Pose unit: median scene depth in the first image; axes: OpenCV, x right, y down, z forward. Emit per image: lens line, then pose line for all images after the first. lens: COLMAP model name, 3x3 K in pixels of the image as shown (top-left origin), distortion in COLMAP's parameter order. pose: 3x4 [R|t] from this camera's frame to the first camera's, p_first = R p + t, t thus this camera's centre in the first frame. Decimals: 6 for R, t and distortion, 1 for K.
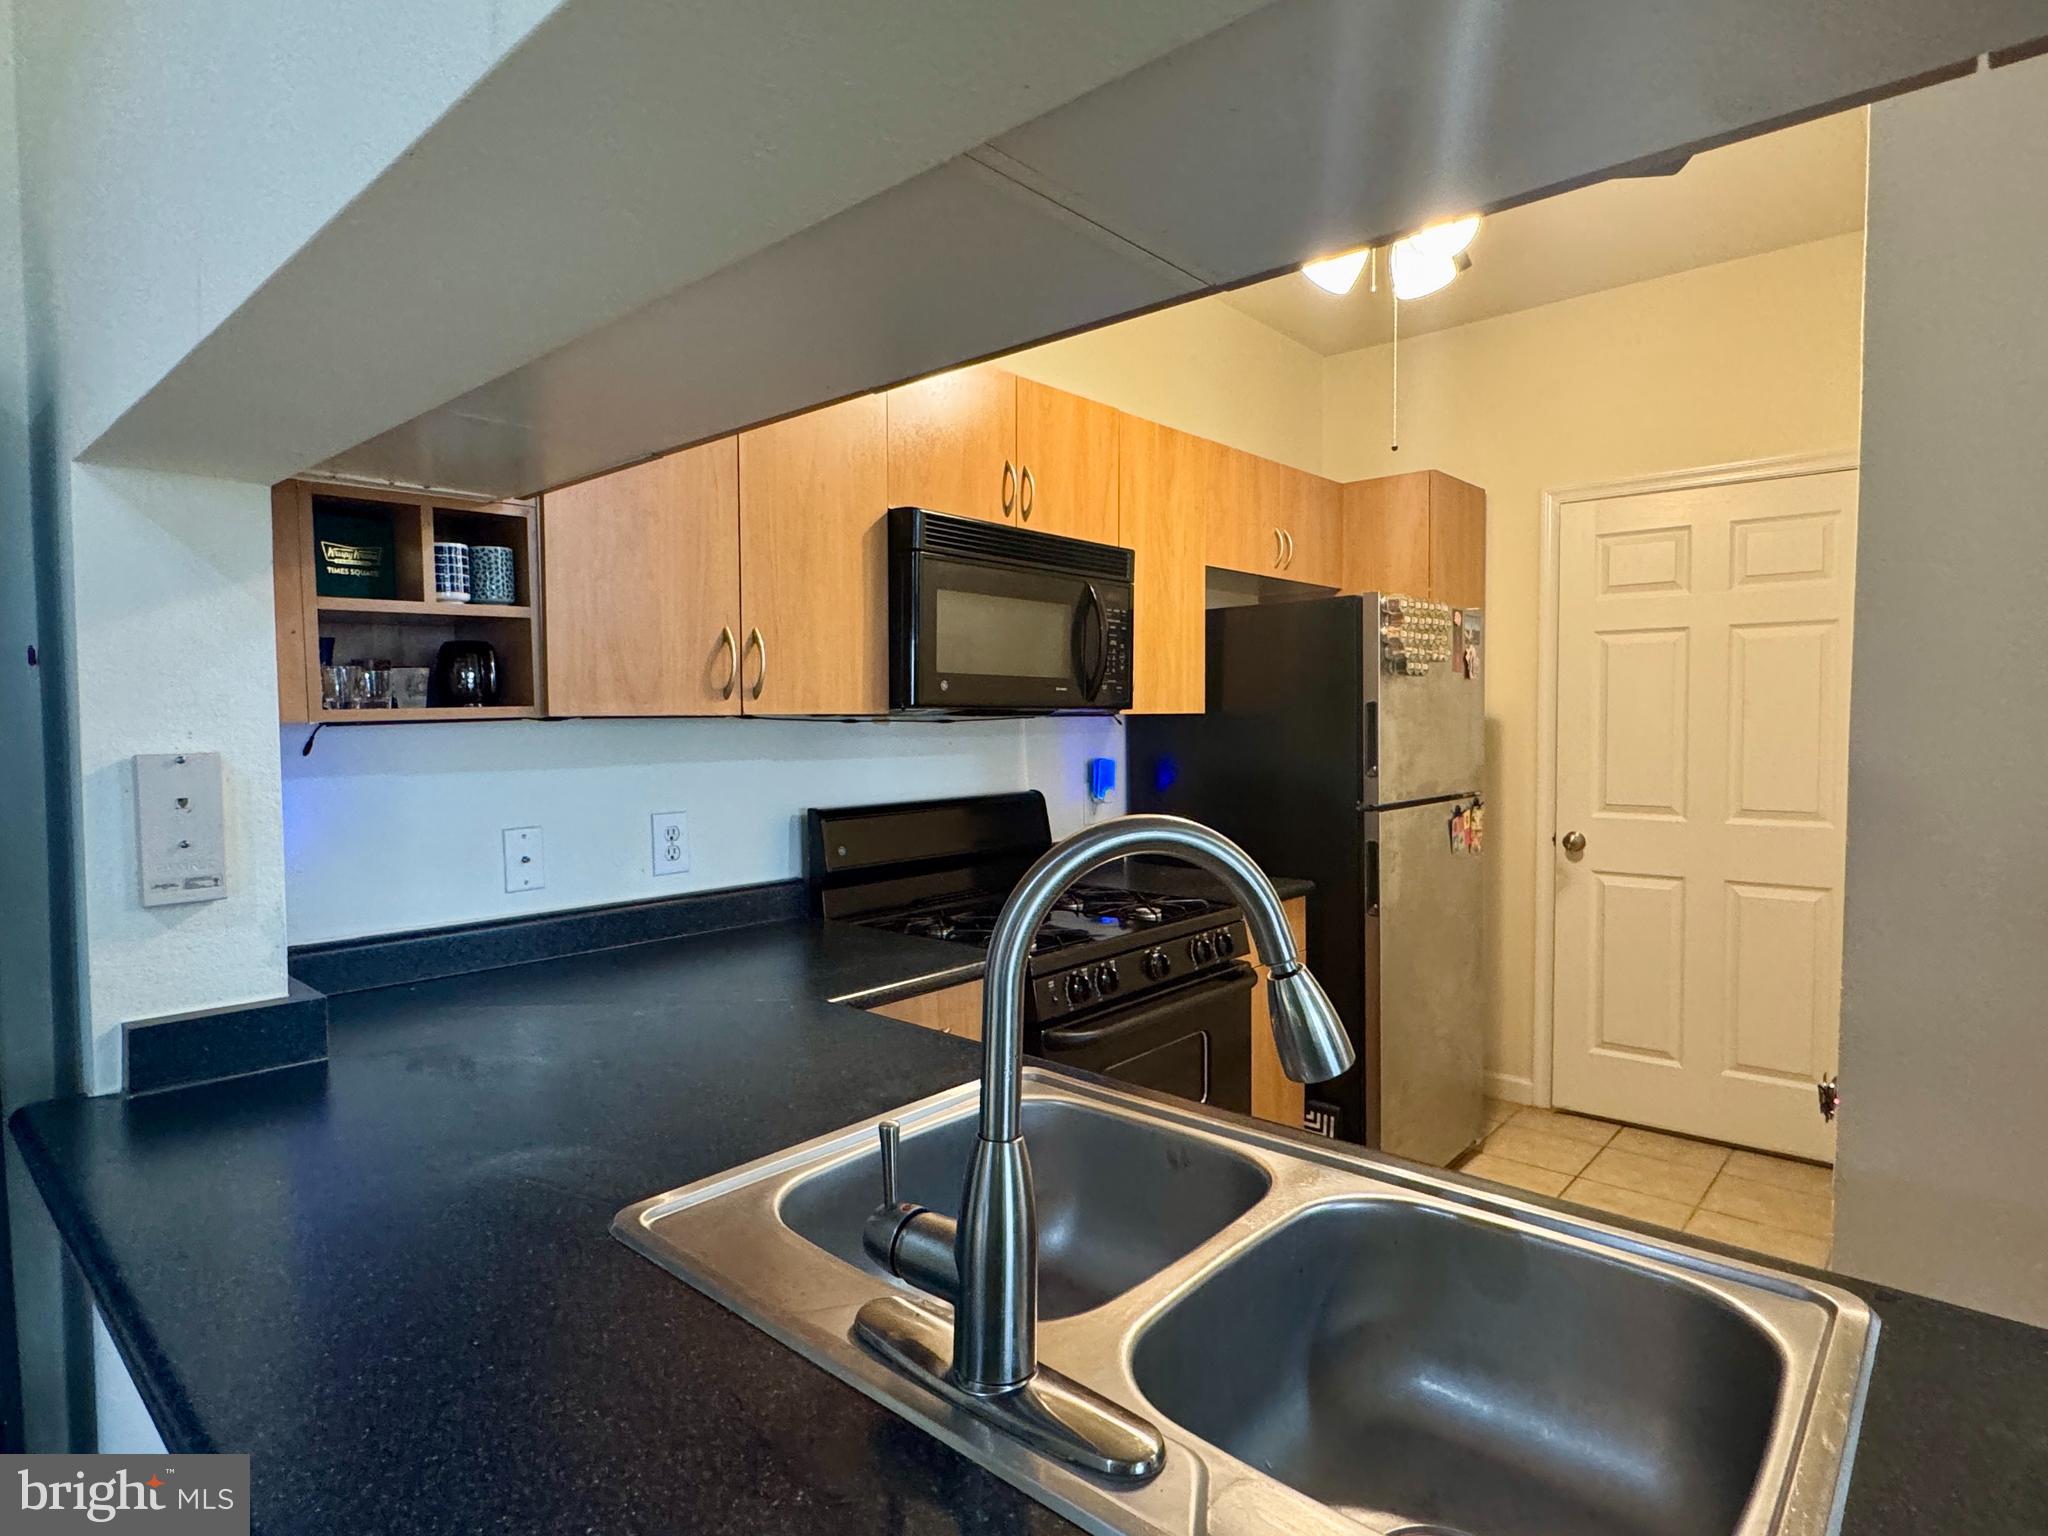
lens RADIAL K [[1100.0, 0, 1014.2], [0, 1100.0, 764.9], [0, 0, 1]] dist [-0.004078, -0.000620]
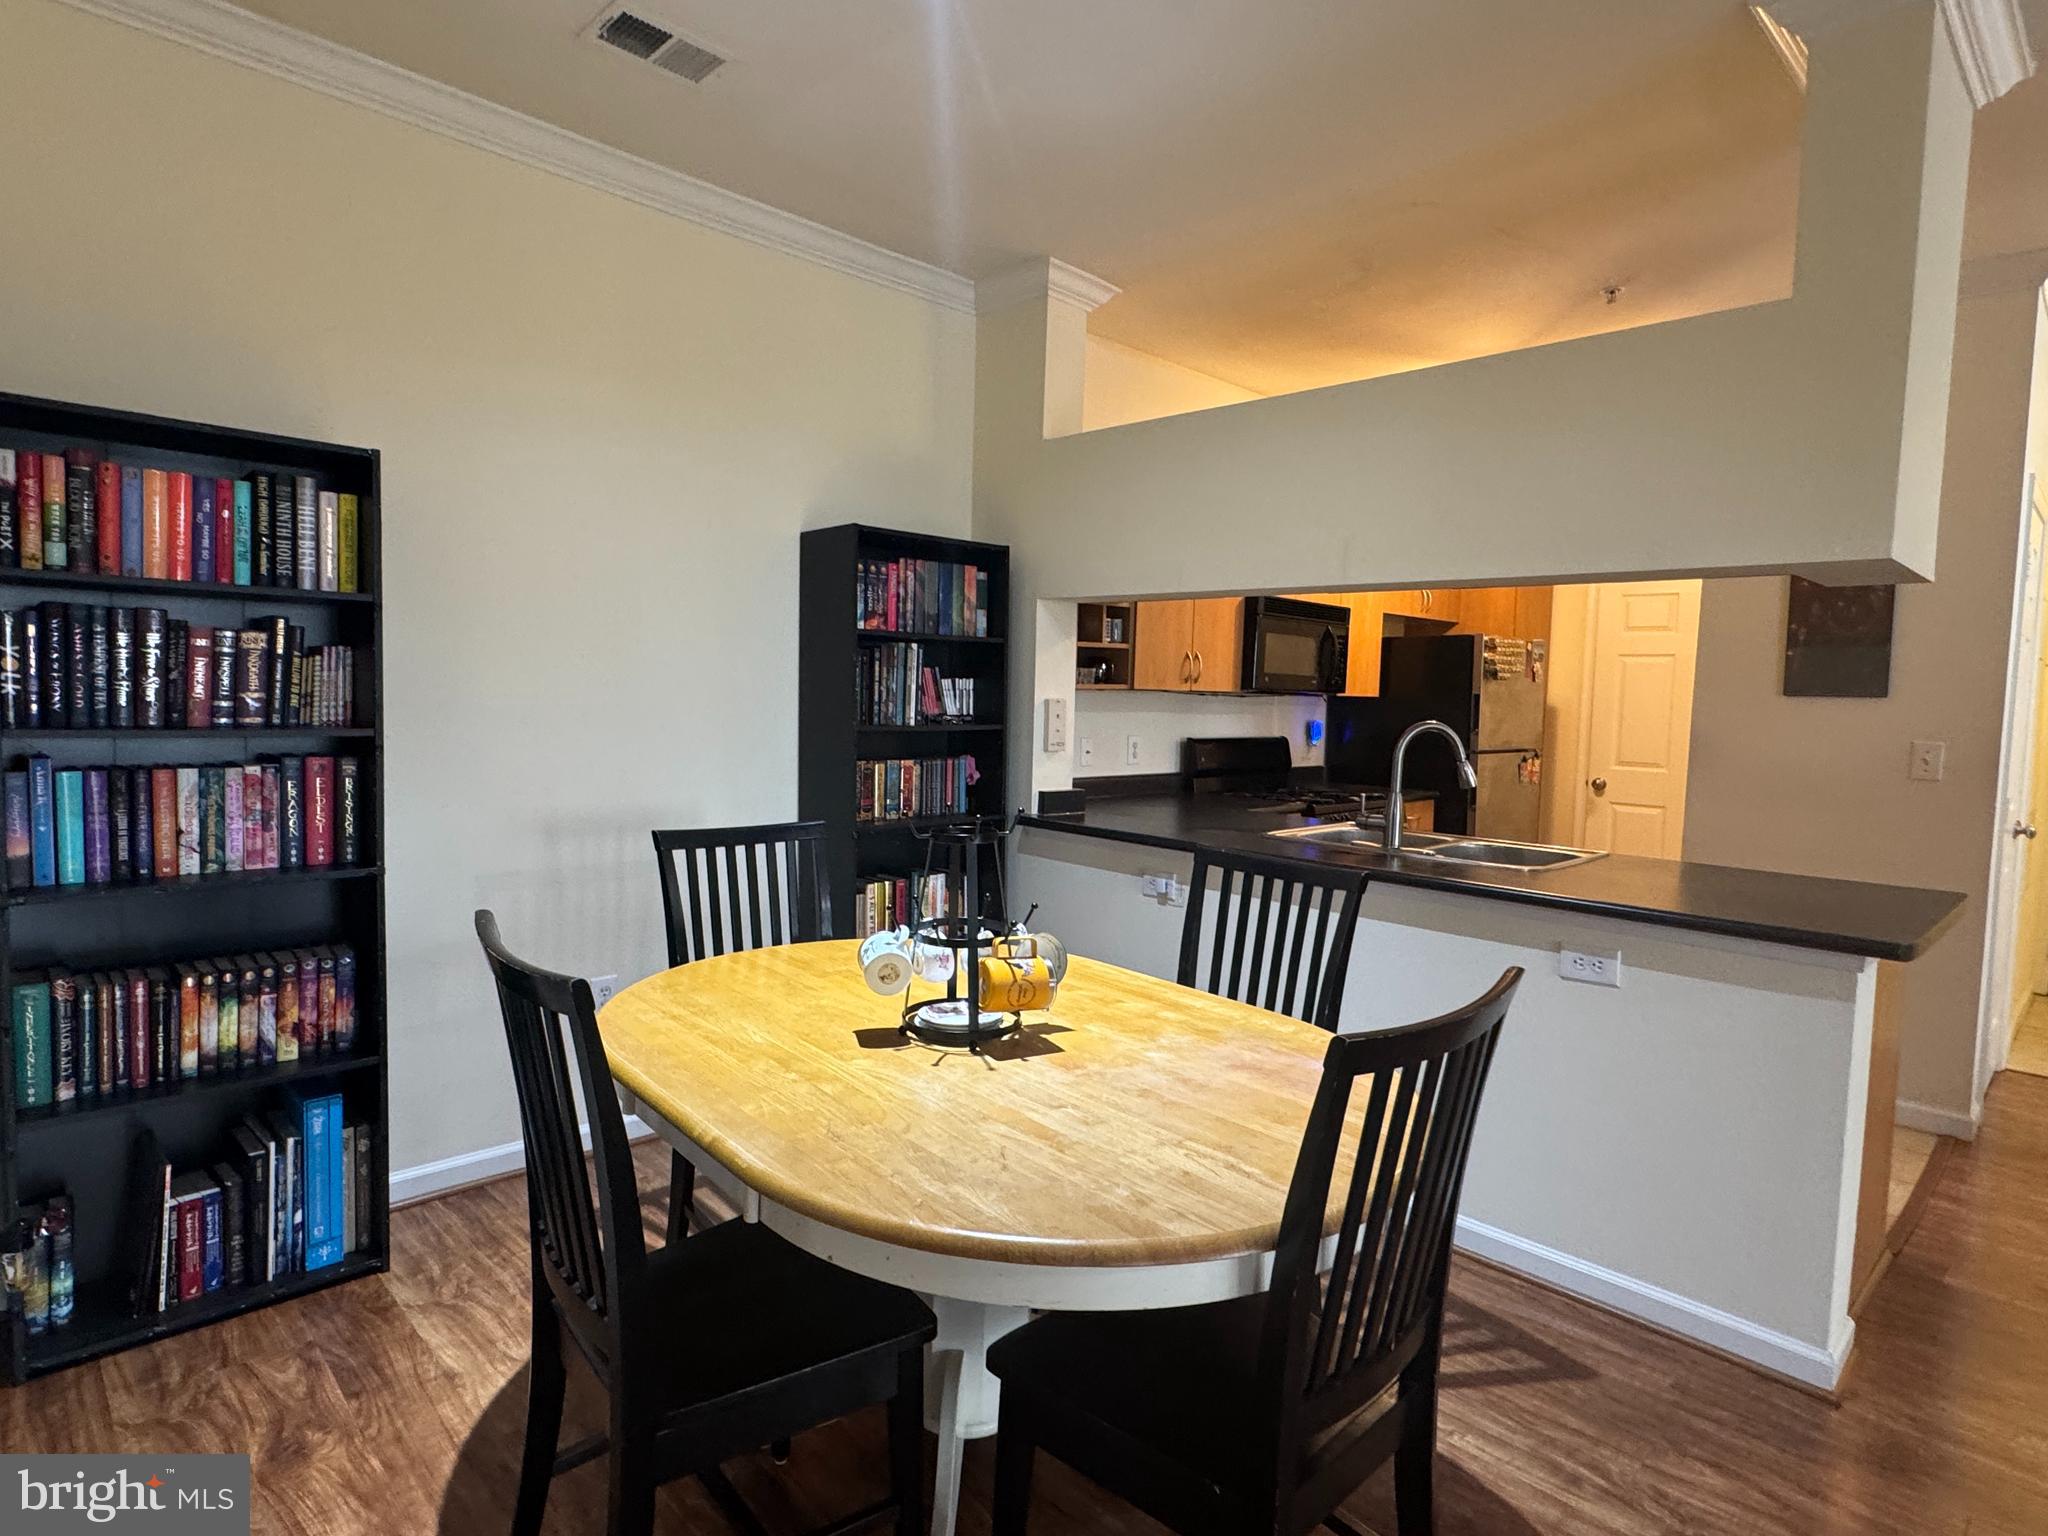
lens RADIAL K [[1100.0, 0, 1034.5], [0, 1100.0, 766.4], [0, 0, 1]] dist [-0.004078, -0.000620]
pose [[0.997438, 0.038722, -0.060156, -0.285263], [-0.037284, 0.998996, 0.024853, 0.043569], [0.061058, -0.022547, 0.997880, -0.845708]]
